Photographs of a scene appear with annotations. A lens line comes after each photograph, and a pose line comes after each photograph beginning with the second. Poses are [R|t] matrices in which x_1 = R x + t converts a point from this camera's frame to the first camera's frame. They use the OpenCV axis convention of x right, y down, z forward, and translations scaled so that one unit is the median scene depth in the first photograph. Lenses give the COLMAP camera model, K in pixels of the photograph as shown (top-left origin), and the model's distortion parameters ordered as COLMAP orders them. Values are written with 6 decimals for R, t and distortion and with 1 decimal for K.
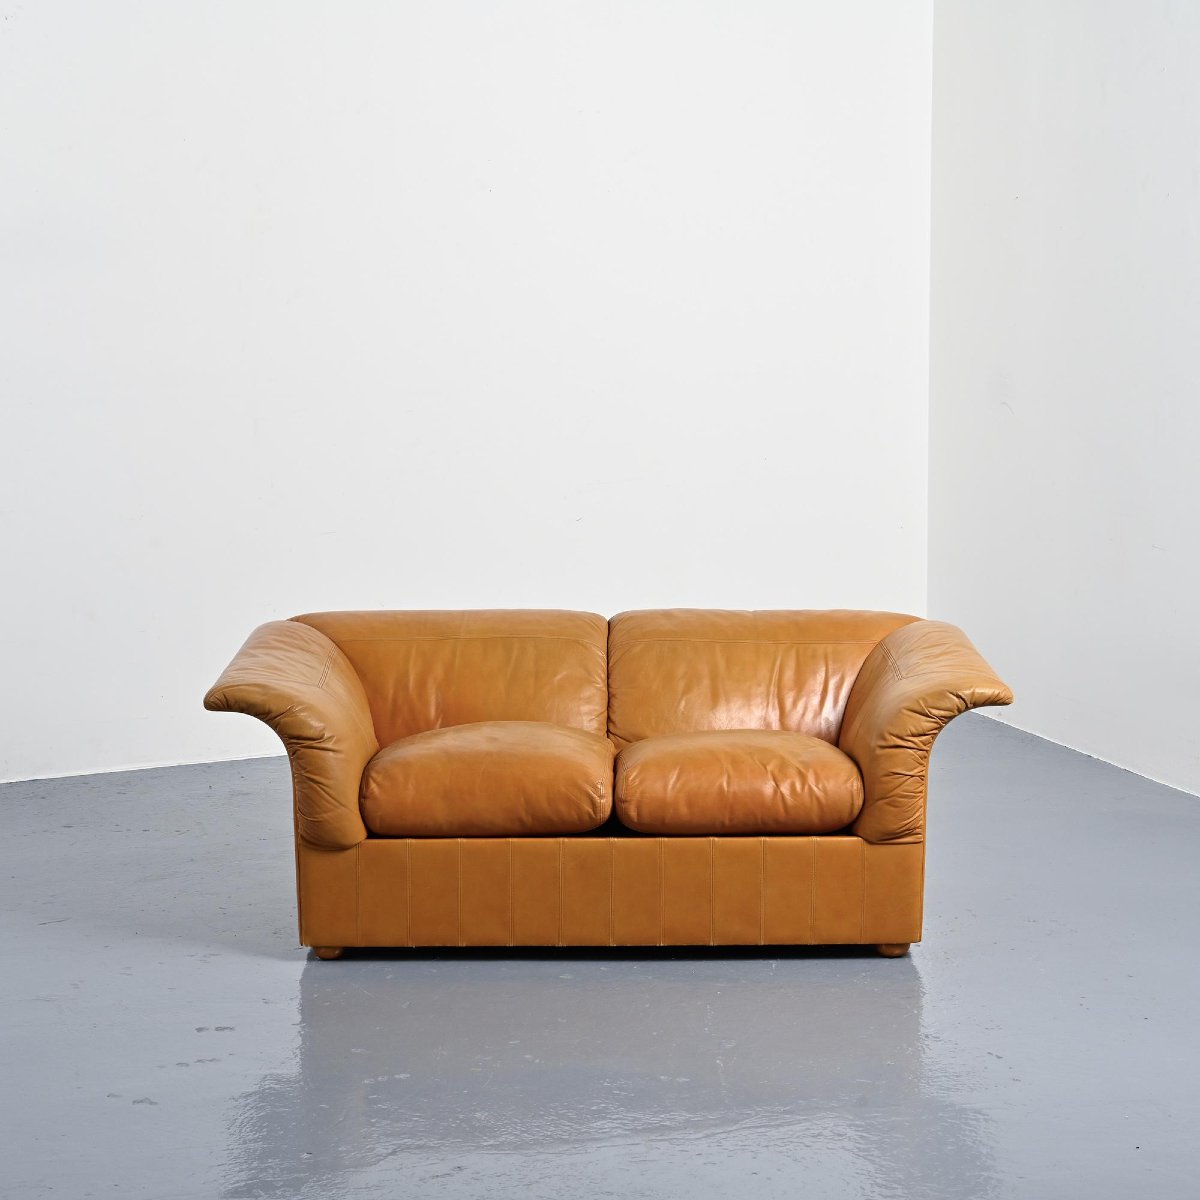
lens RADIAL K [[2713.0, 0, 601.8], [0, 2713.0, 597.9], [0, 0, 1]] dist [-0.052589, 0.000000]
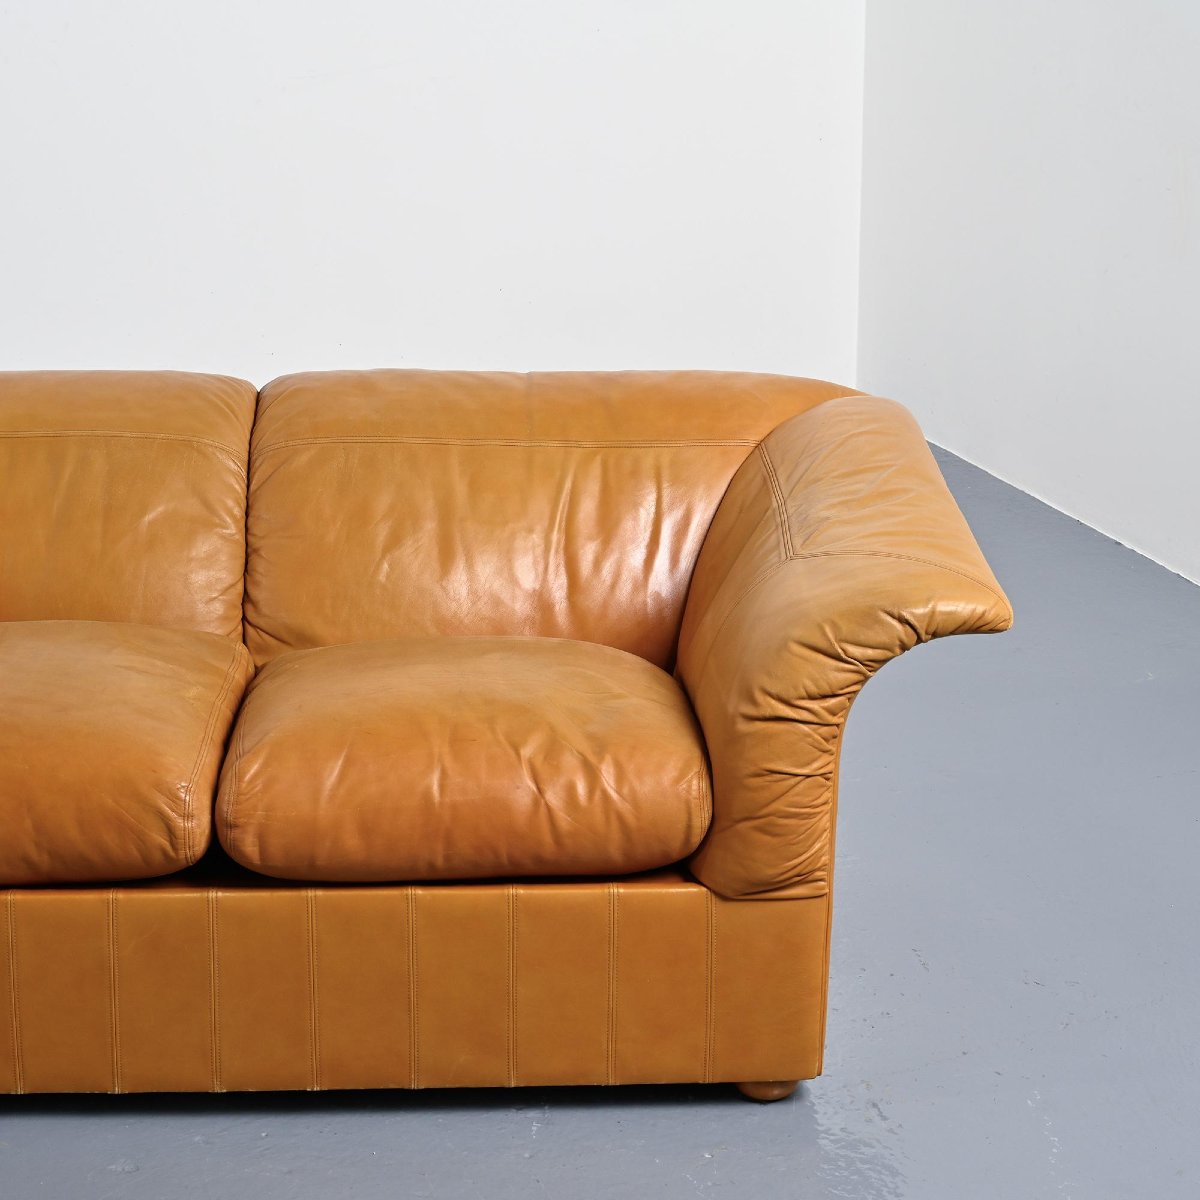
lens RADIAL K [[3105.9, 0, 597.1], [0, 3105.9, 604.8], [0, 0, 1]] dist [0.045893, 0.000000]
pose [[0.999531, -0.001370, 0.030603, 0.057484], [-0.003824, 0.985606, 0.169018, -0.061871], [-0.030394, -0.169056, 0.985138, 0.436192]]
